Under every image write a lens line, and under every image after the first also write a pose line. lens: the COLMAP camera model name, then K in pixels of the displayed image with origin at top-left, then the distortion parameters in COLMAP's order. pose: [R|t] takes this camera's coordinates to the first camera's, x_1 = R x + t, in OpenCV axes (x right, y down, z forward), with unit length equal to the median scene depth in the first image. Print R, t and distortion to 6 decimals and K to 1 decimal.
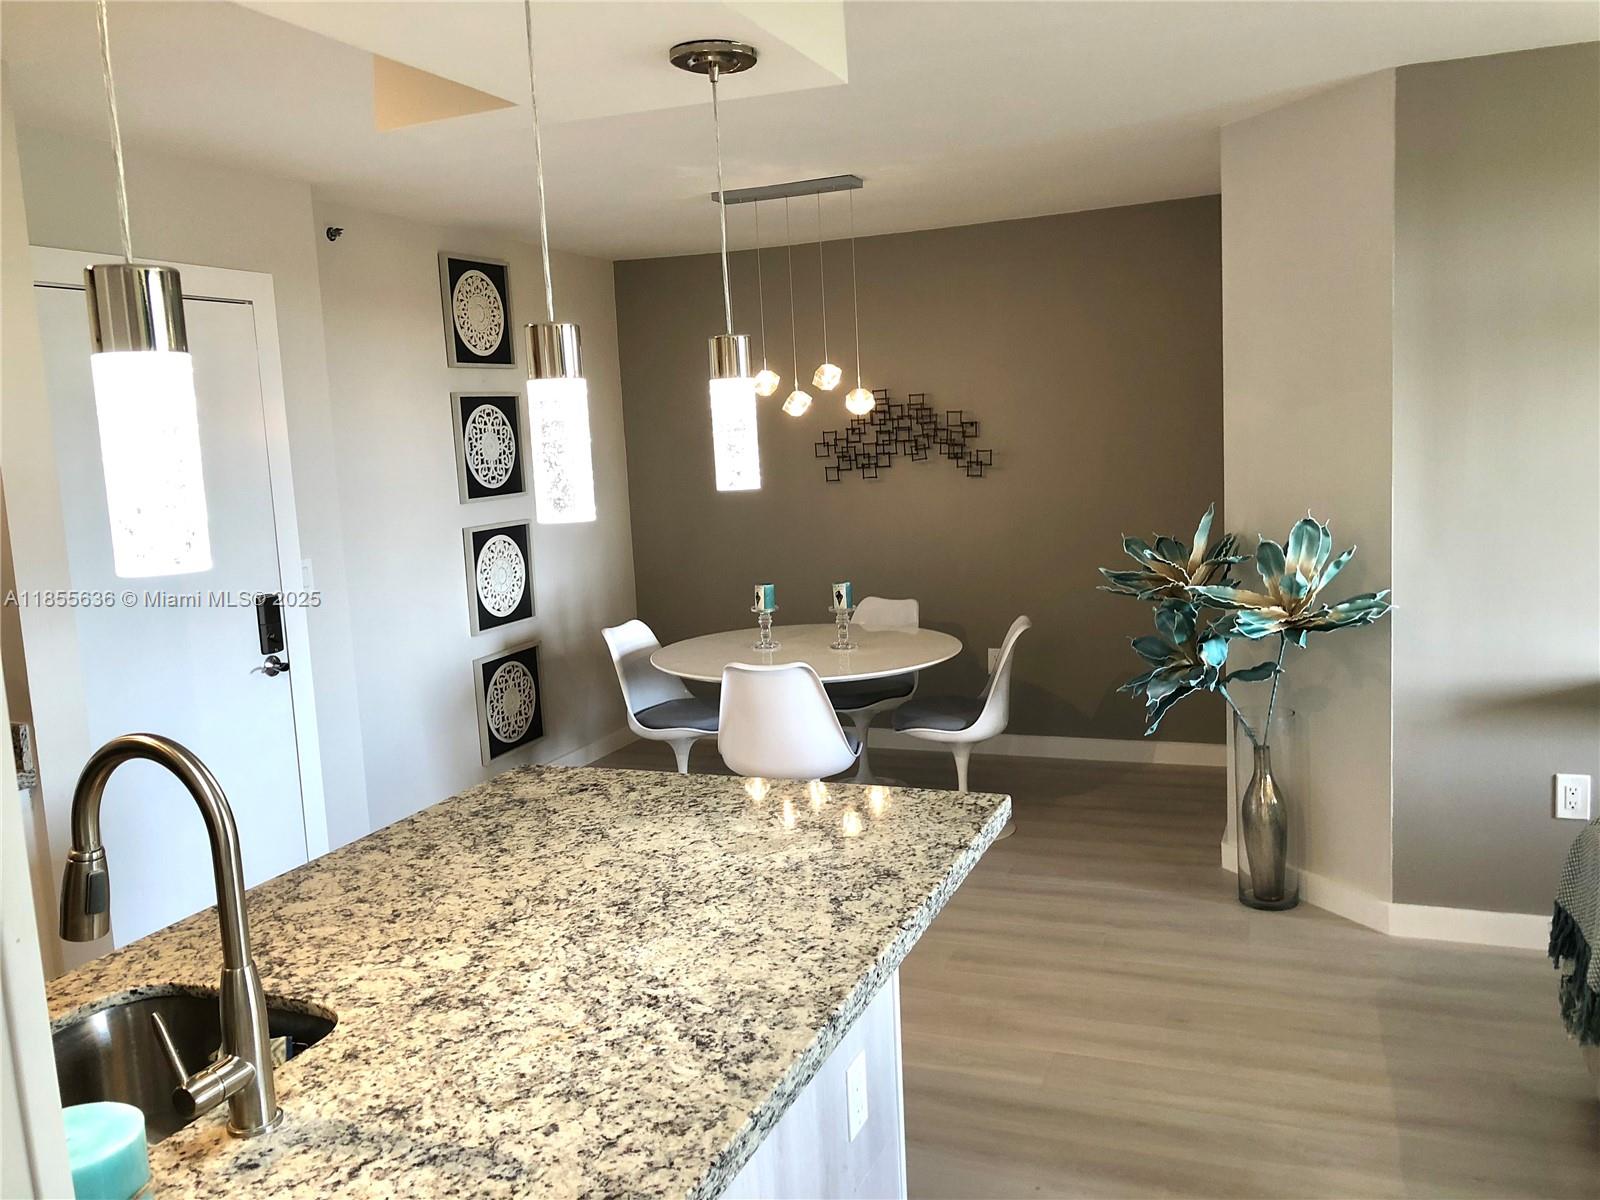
lens RADIAL K [[1309.5, 0, 802.2], [0, 1309.5, 579.7], [0, 0, 1]] dist [0.033320, -0.029153]
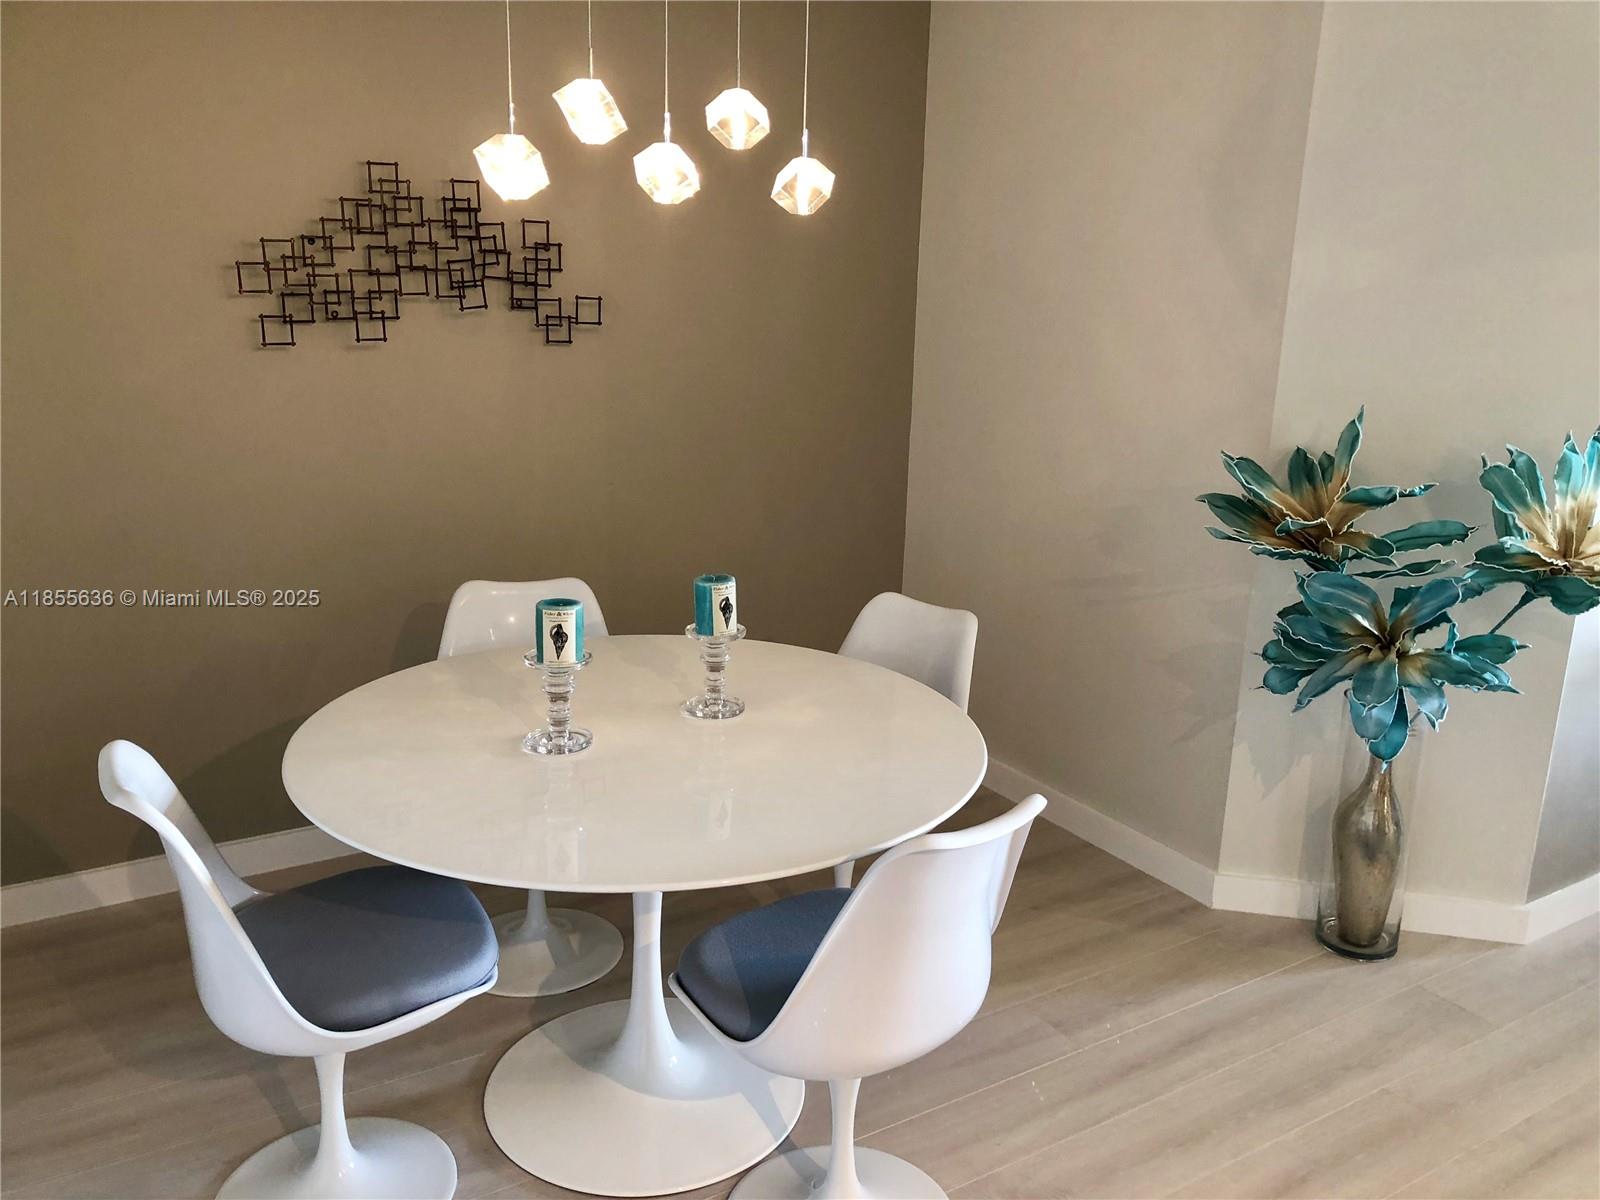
lens RADIAL K [[1309.5, 0, 814.5], [0, 1309.5, 603.4], [0, 0, 1]] dist [0.033320, -0.029153]
pose [[0.576722, -0.146213, 0.803750, -0.459502], [0.039023, 0.987661, 0.151668, -0.082778], [-0.816008, -0.056106, 0.575311, 0.965736]]
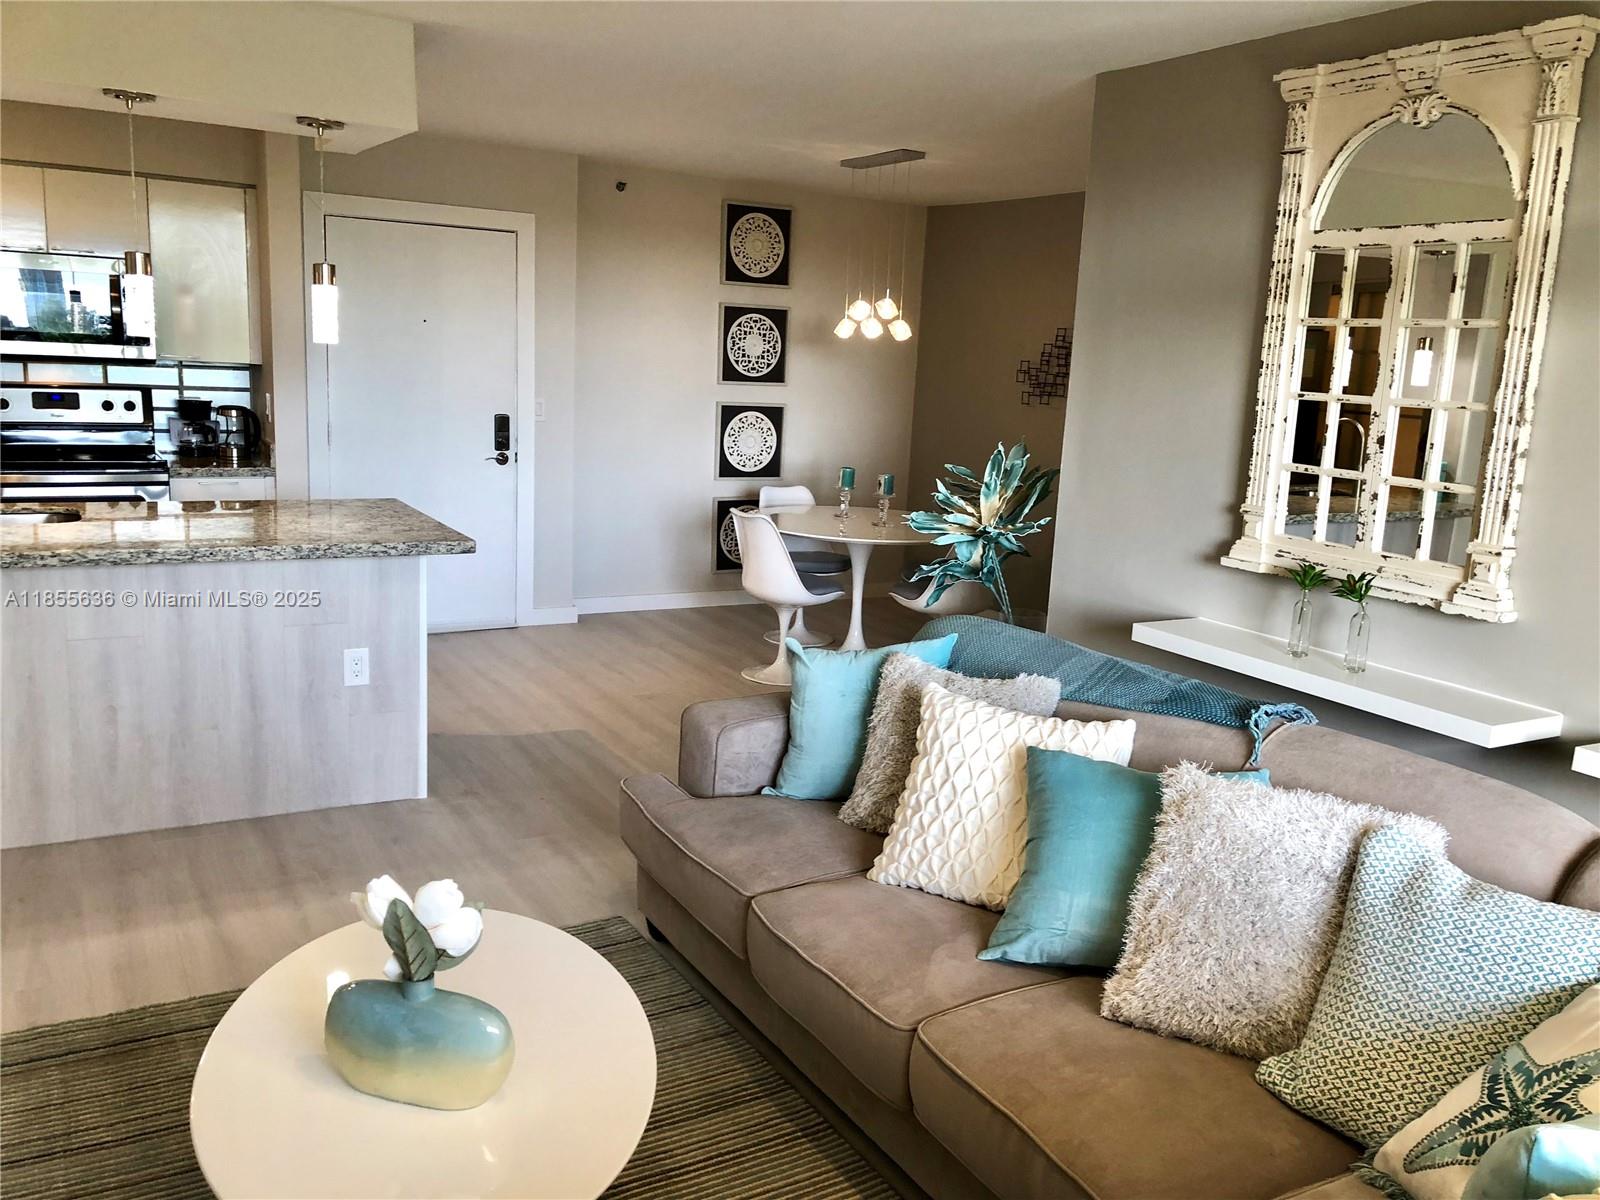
lens RADIAL K [[1309.5, 0, 813.6], [0, 1309.5, 616.6], [0, 0, 1]] dist [0.033320, -0.029153]
pose [[0.789560, 0.212075, -0.575864, 1.025719], [-0.164196, 0.977182, 0.134741, -0.030760], [0.591299, -0.011831, 0.806365, -0.102404]]
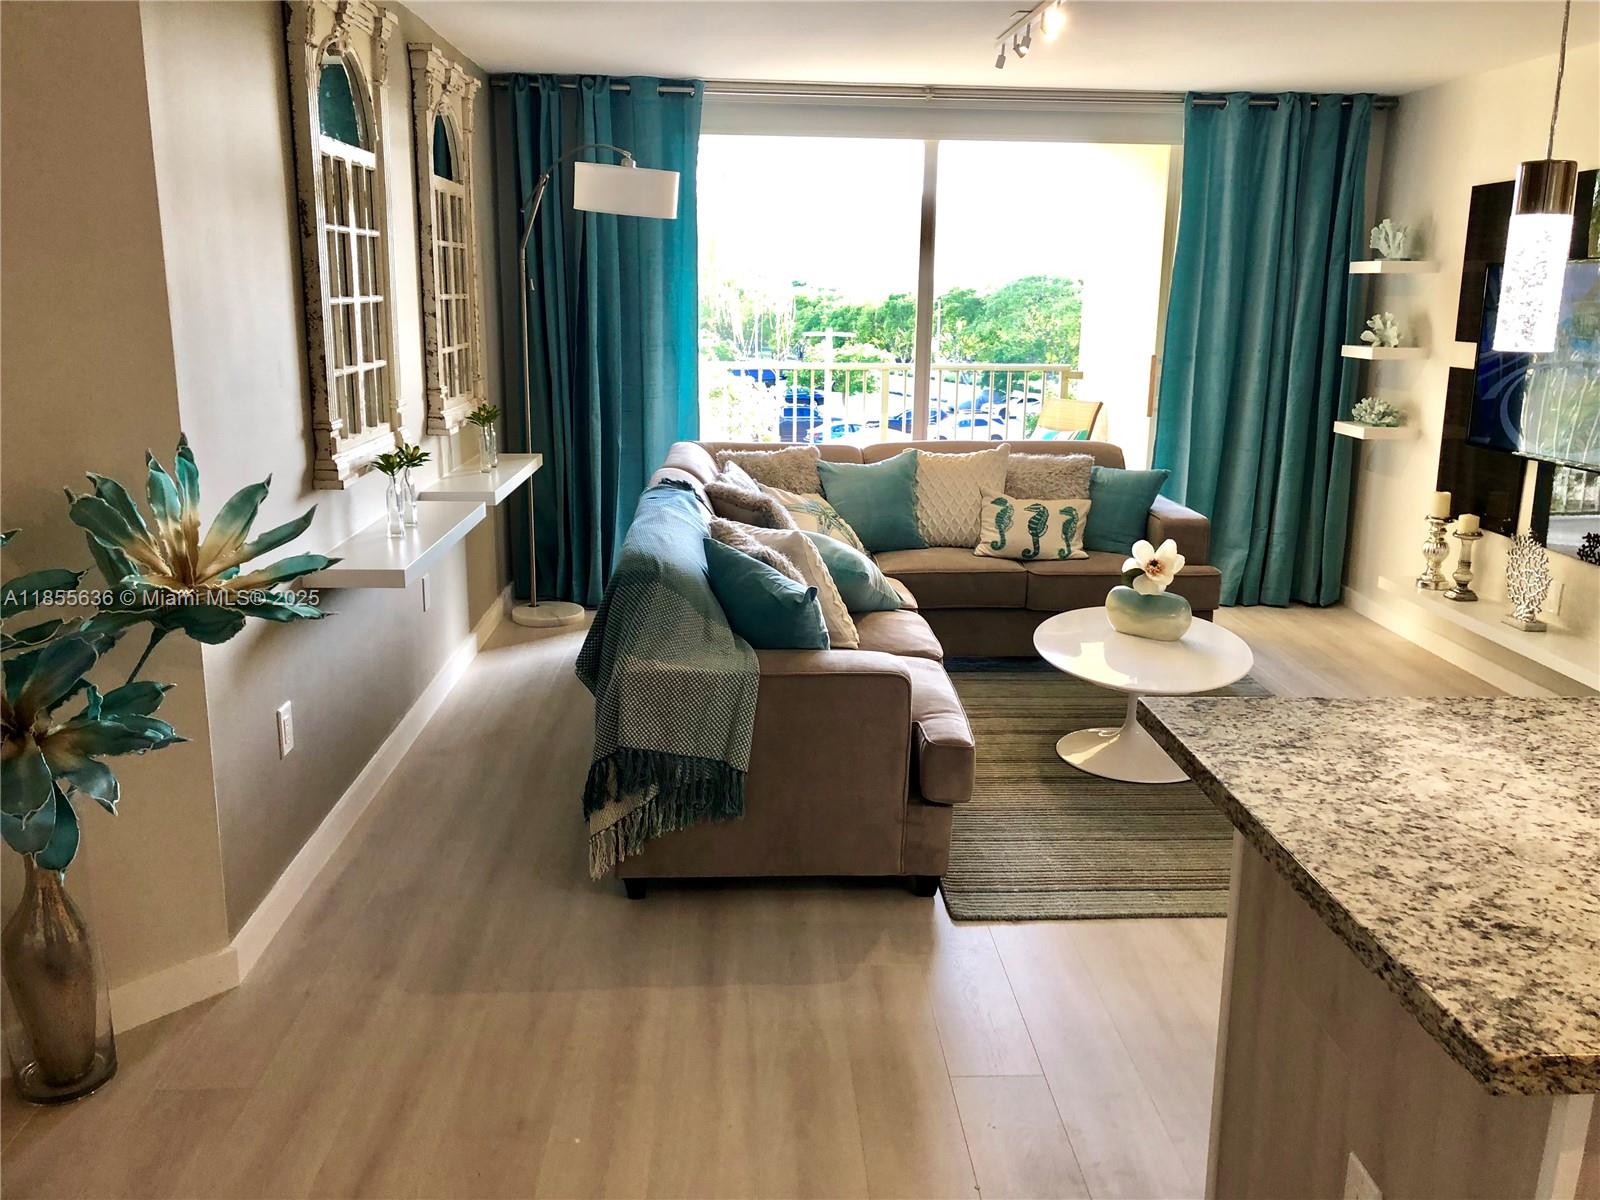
lens RADIAL K [[1309.5, 0, 807.0], [0, 1309.5, 563.6], [0, 0, 1]] dist [0.033320, -0.029153]
pose [[-0.422429, -0.146499, 0.894478, -0.365974], [0.113941, 0.970440, 0.212750, -0.098769], [-0.899206, 0.191790, -0.393250, 1.026698]]
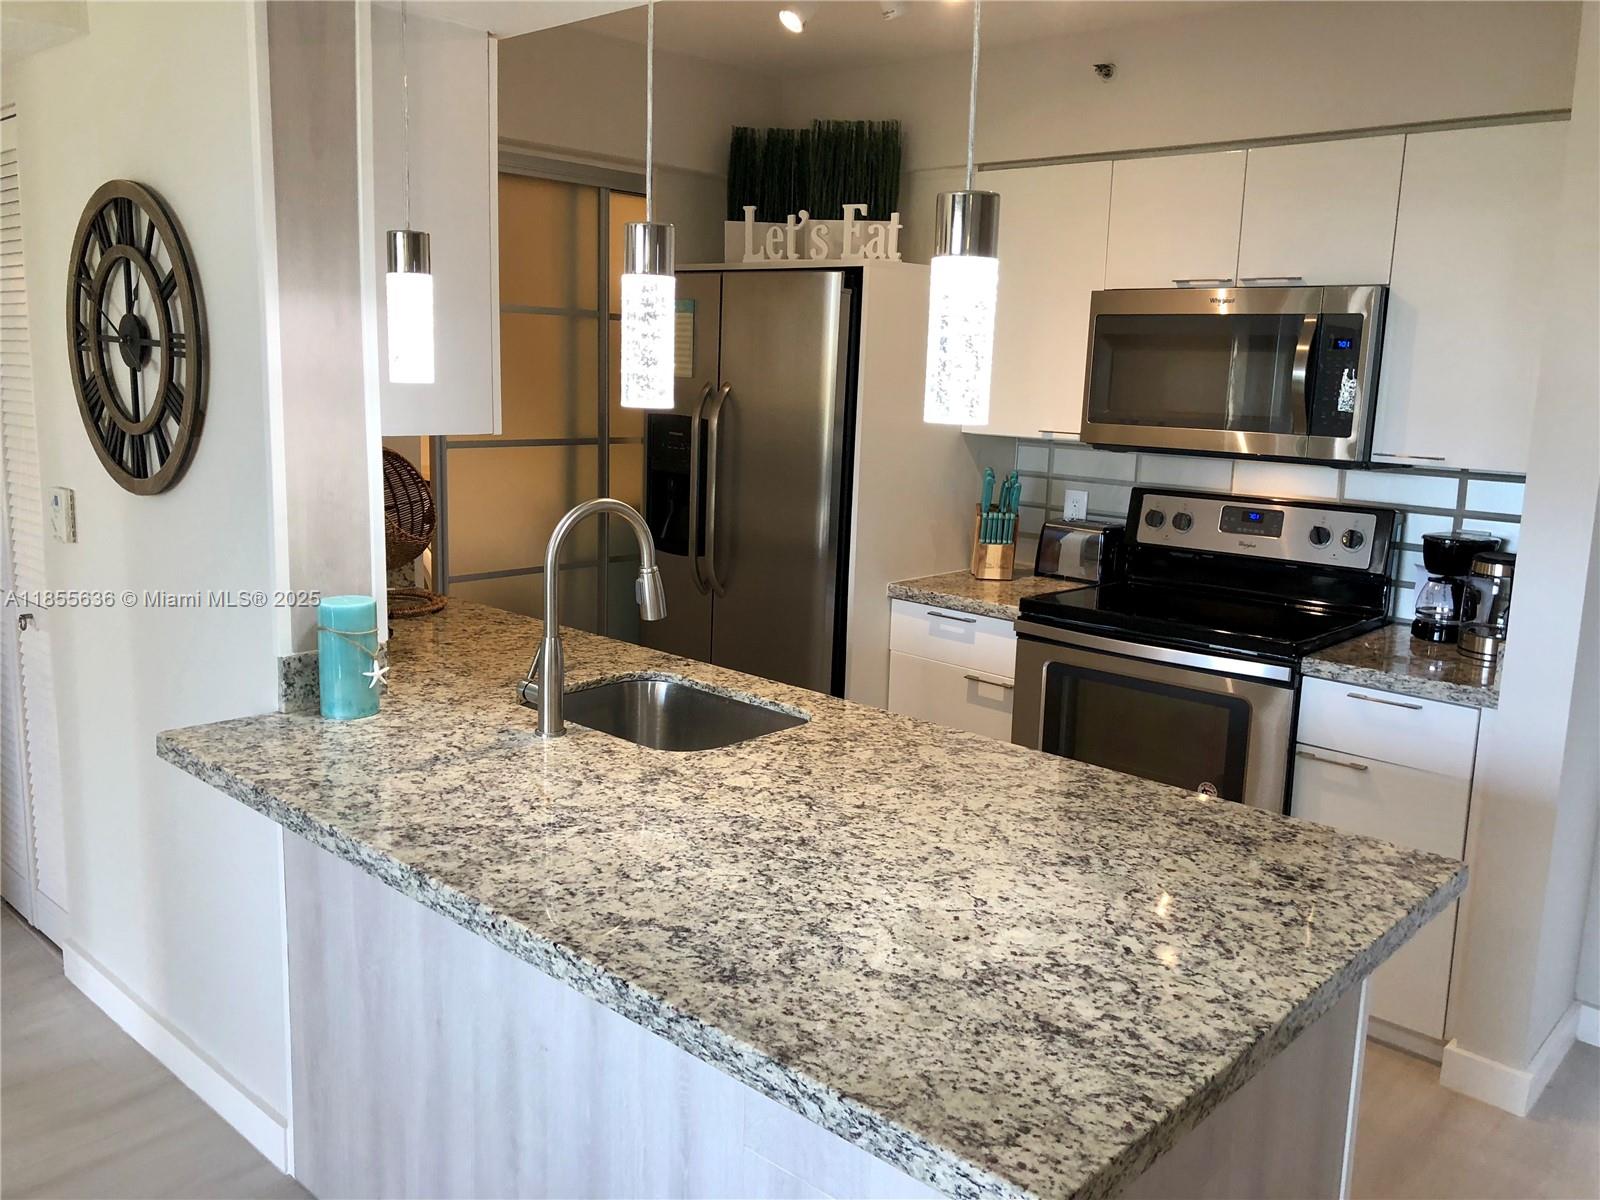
lens RADIAL K [[1309.5, 0, 807.9], [0, 1309.5, 593.8], [0, 0, 1]] dist [0.033320, -0.029153]
pose [[-0.354747, 0.204296, -0.912369, 0.359676], [-0.127073, 0.956245, 0.263530, -0.089396], [0.926287, 0.209424, -0.313265, 0.673207]]
